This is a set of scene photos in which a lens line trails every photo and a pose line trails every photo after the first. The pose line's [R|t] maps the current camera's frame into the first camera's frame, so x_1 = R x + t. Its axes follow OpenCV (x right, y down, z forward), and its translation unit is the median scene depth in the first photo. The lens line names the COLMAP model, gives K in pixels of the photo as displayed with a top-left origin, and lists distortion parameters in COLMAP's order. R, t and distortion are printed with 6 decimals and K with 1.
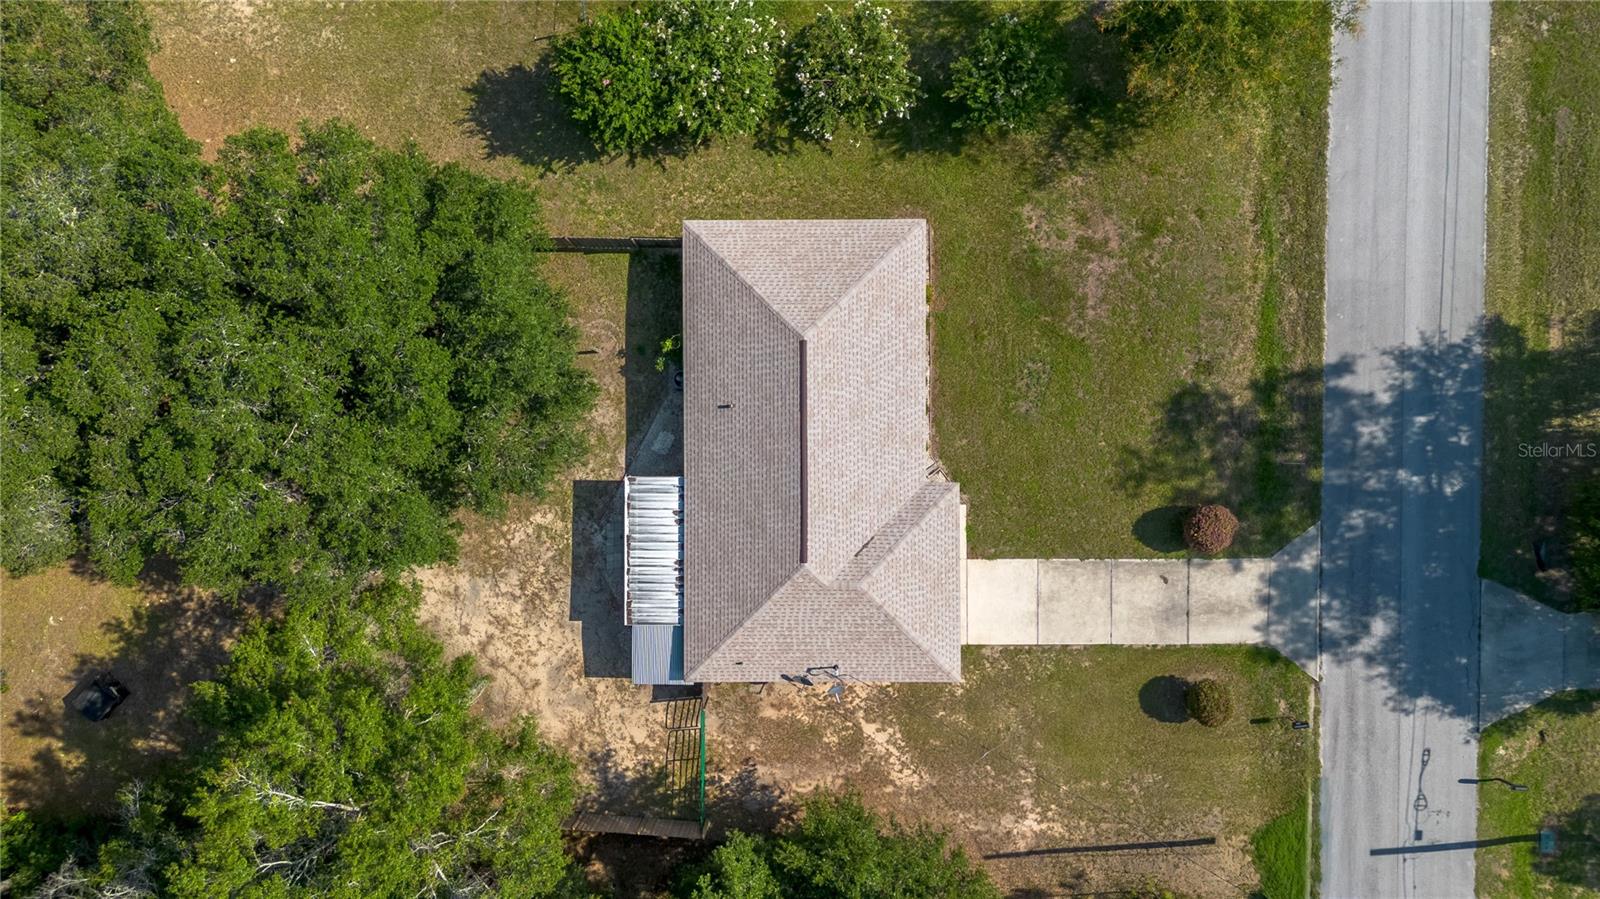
lens RADIAL K [[1104.9, 0, 809.6], [0, 1104.9, 443.6], [0, 0, 1]] dist [0.032886, -0.035495]
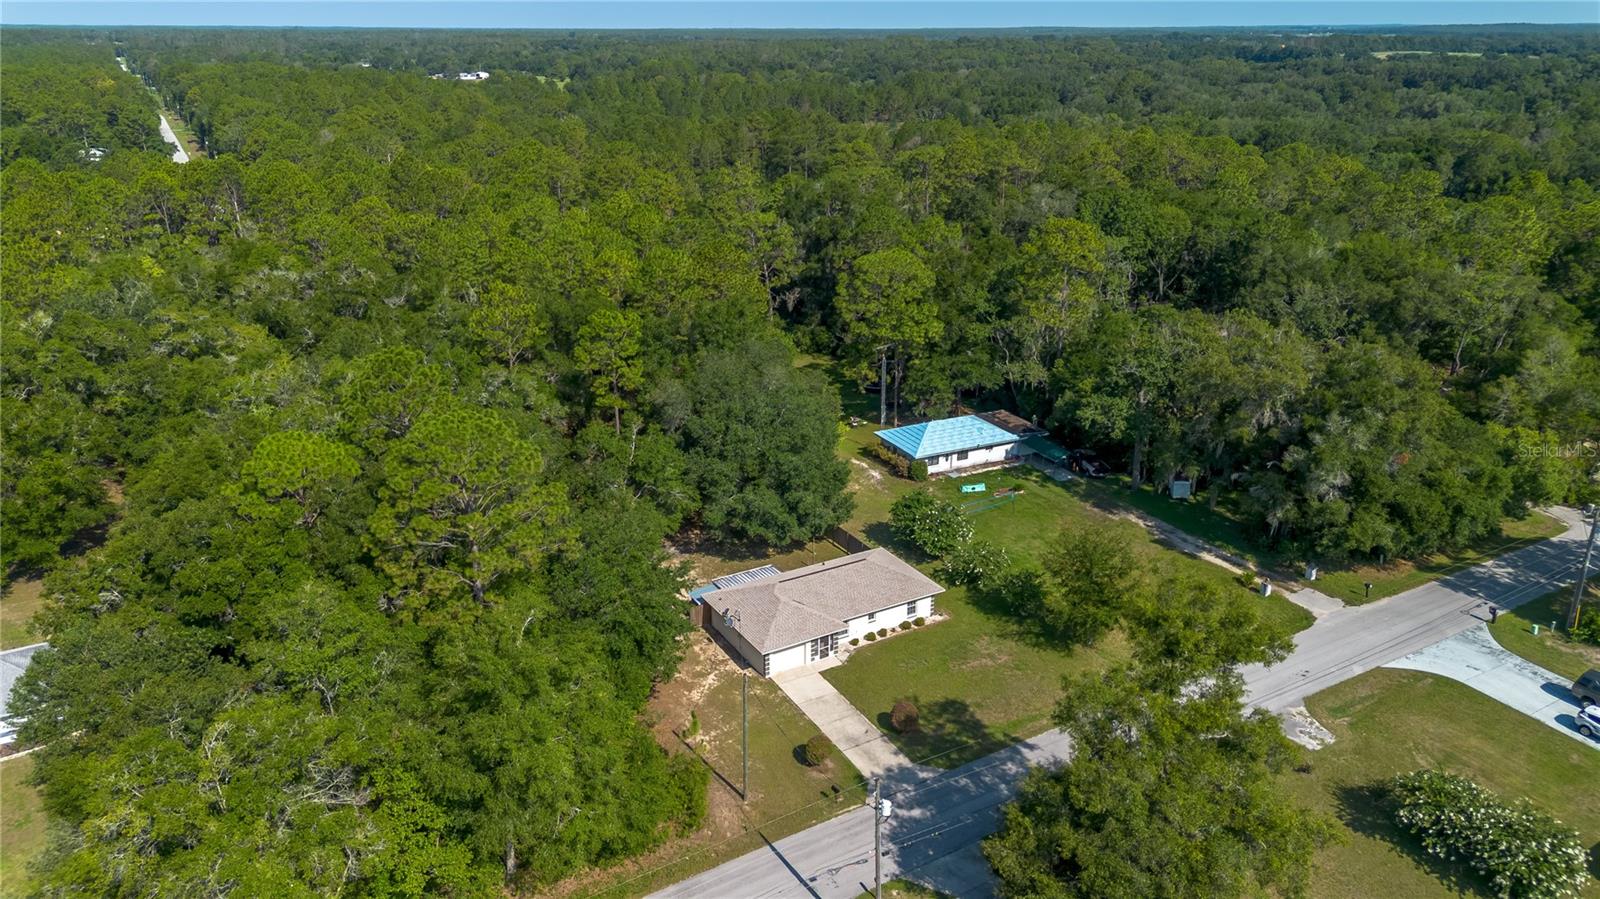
lens RADIAL K [[1087.7, 0, 800.0], [0, 1087.7, 449.5], [0, 0, 1]] dist [0.049230, -0.028830]
pose [[0.496500, 0.323882, -0.805350, 1.486898], [-0.868022, 0.179916, -0.462782, 0.914174], [-0.004992, 0.928833, 0.370465, -0.028753]]
